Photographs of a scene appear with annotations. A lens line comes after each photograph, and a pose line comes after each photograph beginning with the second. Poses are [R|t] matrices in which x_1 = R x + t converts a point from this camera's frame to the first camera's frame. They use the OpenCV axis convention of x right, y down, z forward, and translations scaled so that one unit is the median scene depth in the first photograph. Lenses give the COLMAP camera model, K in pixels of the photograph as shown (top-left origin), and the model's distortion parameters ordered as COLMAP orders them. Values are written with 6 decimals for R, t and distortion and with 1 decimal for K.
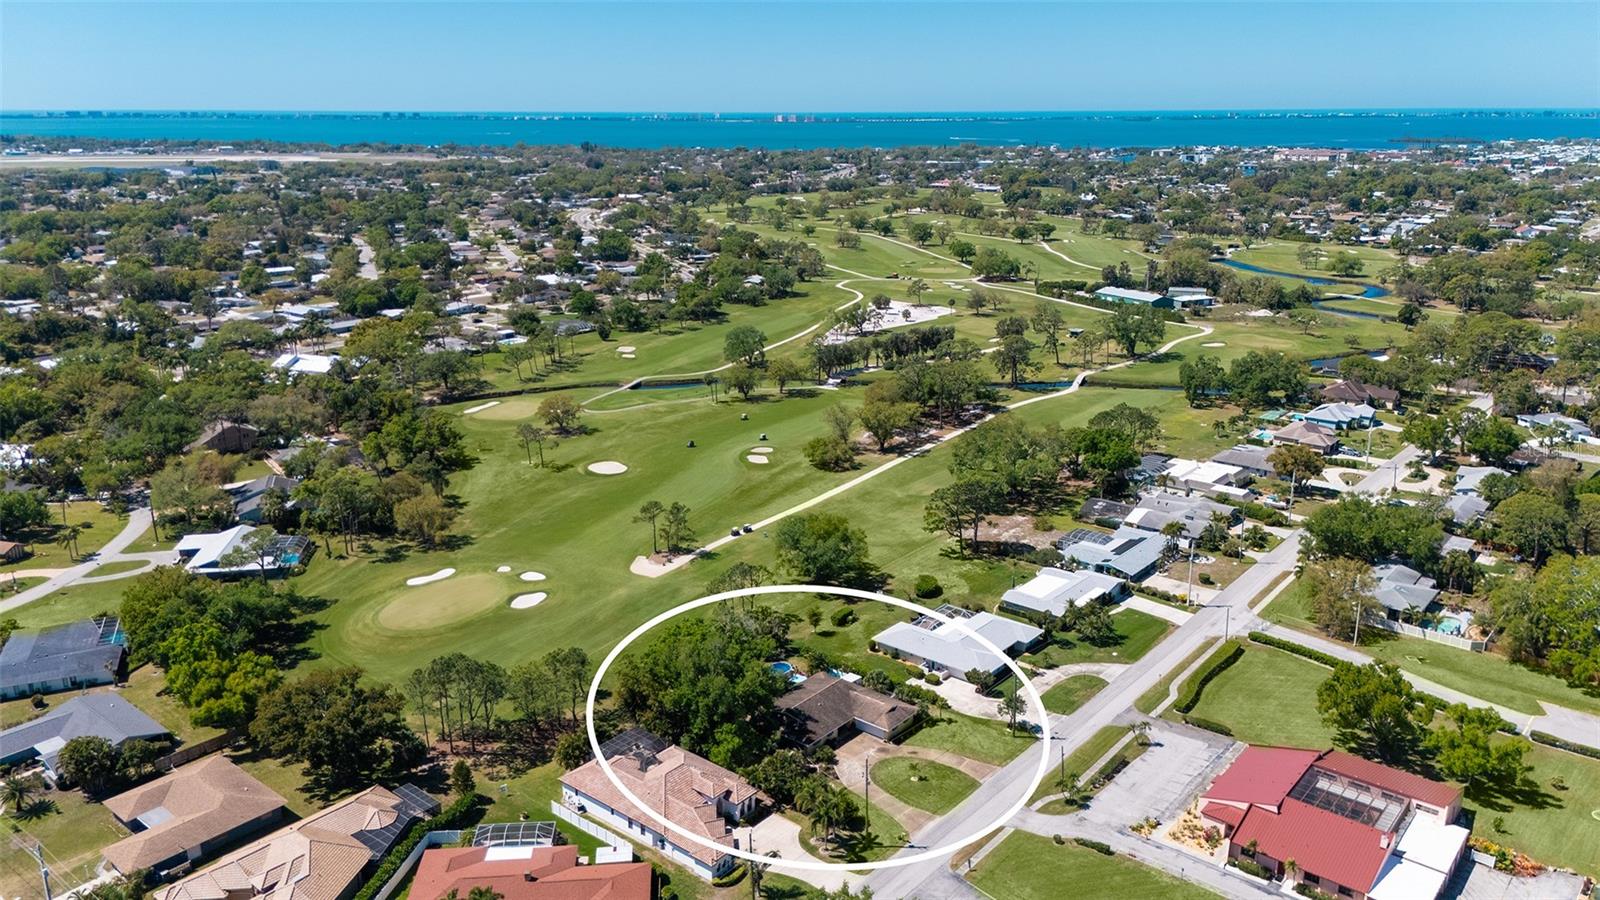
lens RADIAL K [[1168.7, 0, 800.0], [0, 1168.7, 450.0], [0, 0, 1]] dist [0.086567, -0.103750]
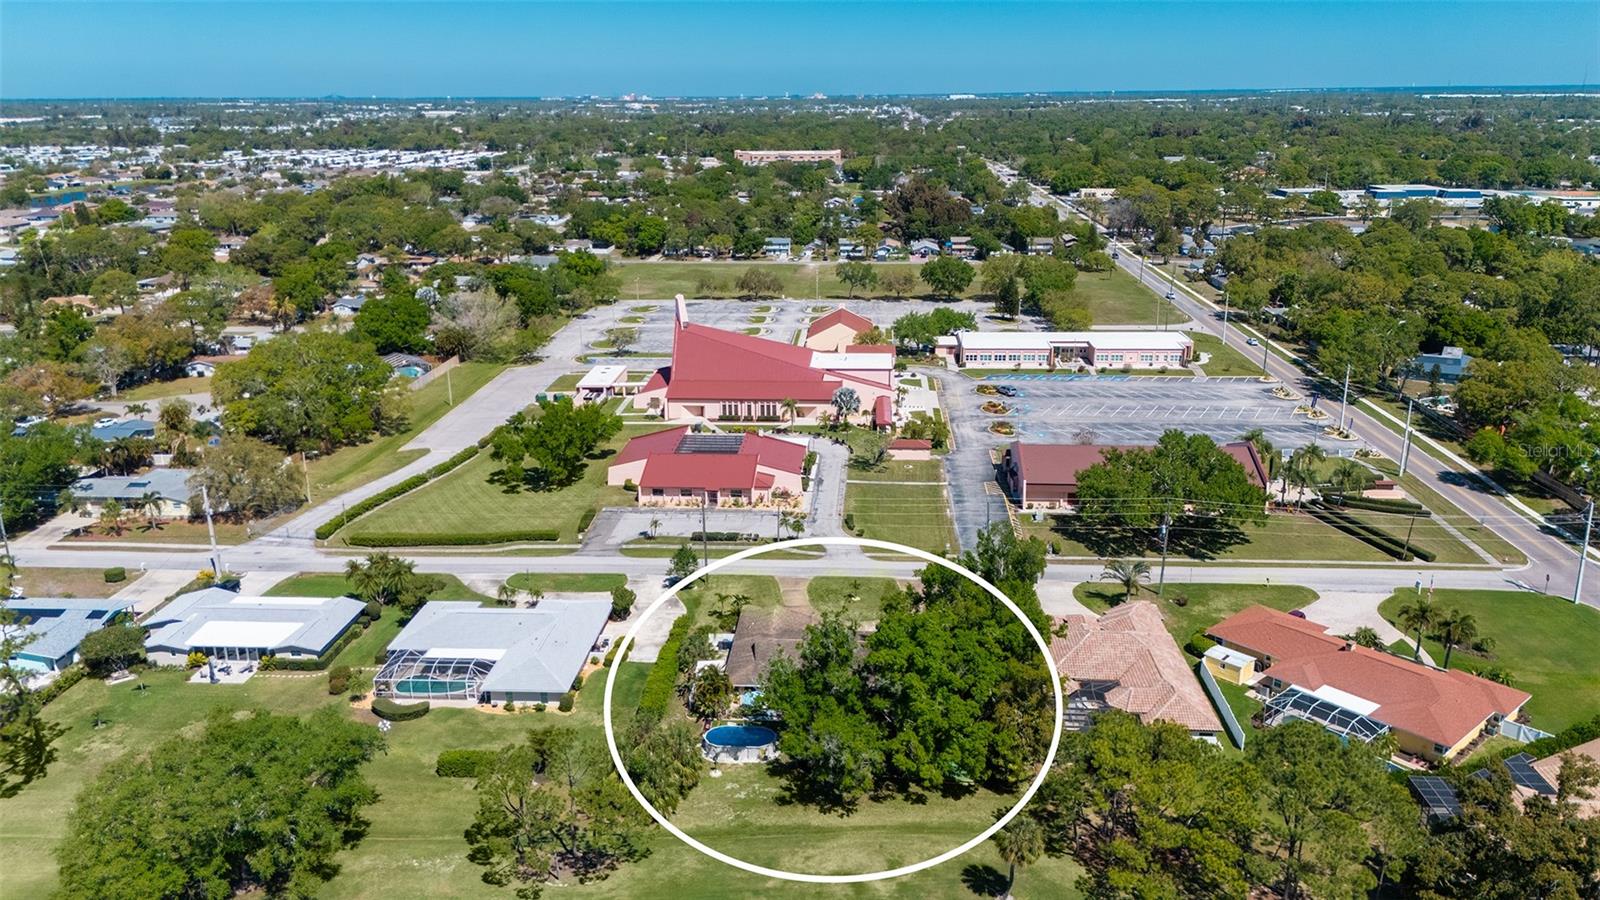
lens RADIAL K [[1159.7, 0, 800.0], [0, 1159.7, 450.0], [0, 0, 1]] dist [0.104194, -0.108845]
pose [[-0.584144, -0.233718, 0.777272, -0.373965], [0.234362, 0.868285, 0.437215, -0.150427], [-0.777078, 0.437559, -0.452428, 0.945681]]
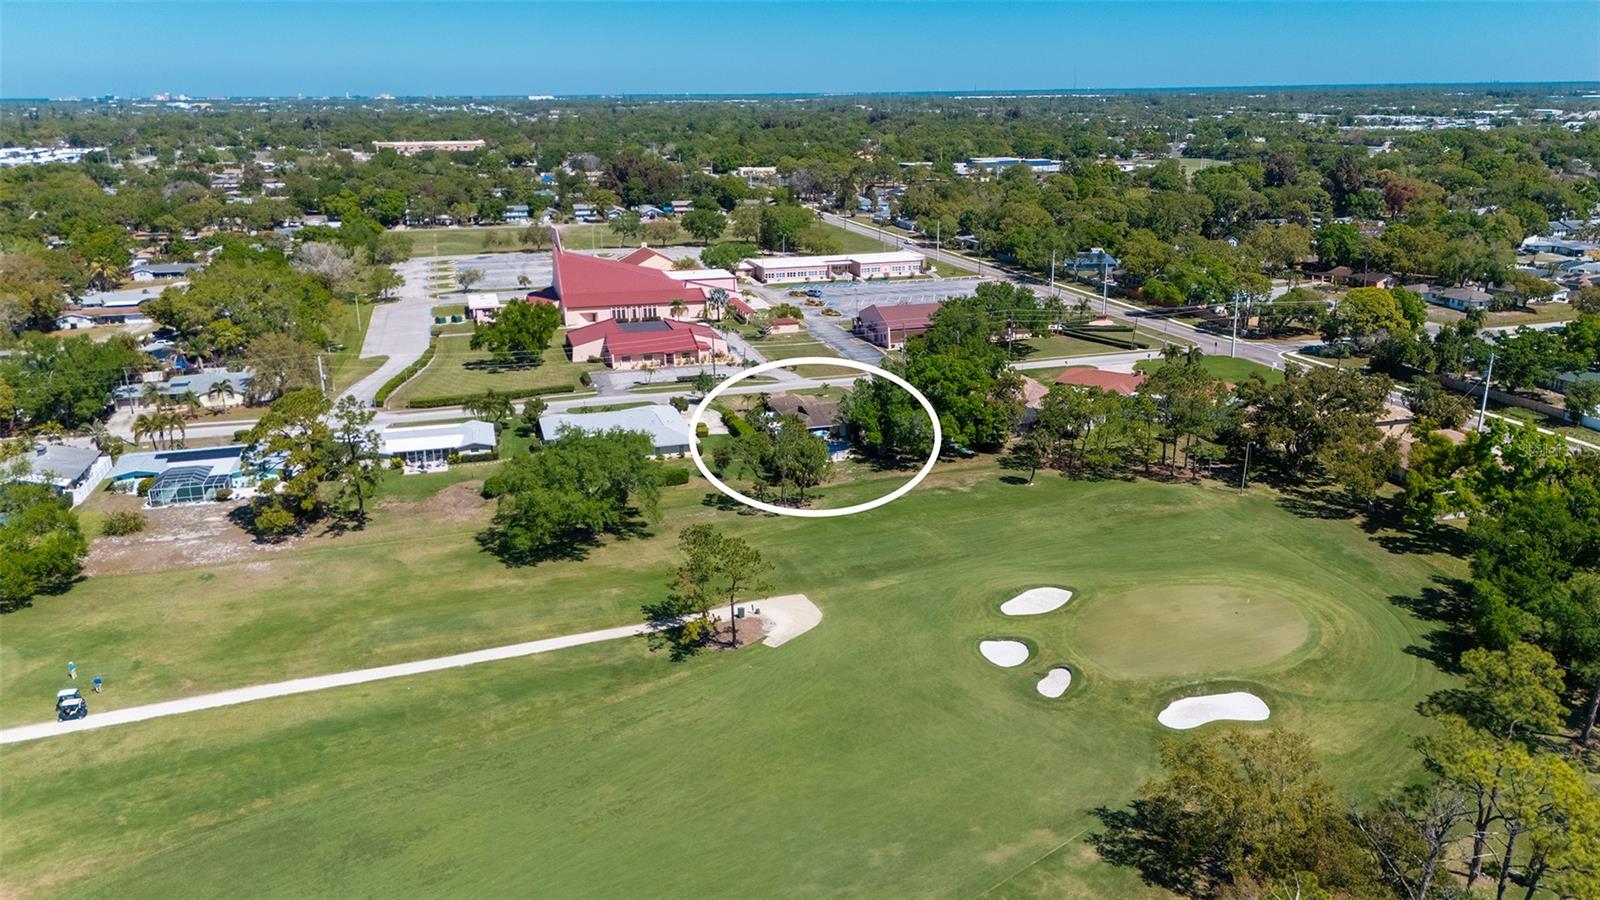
lens RADIAL K [[1159.7, 0, 800.0], [0, 1159.7, 450.0], [0, 0, 1]] dist [0.104194, -0.108845]
pose [[-0.824185, -0.157755, 0.543905, -0.402321], [0.169660, 0.847526, 0.502906, -0.219334], [-0.540310, 0.506767, -0.671753, 1.304733]]
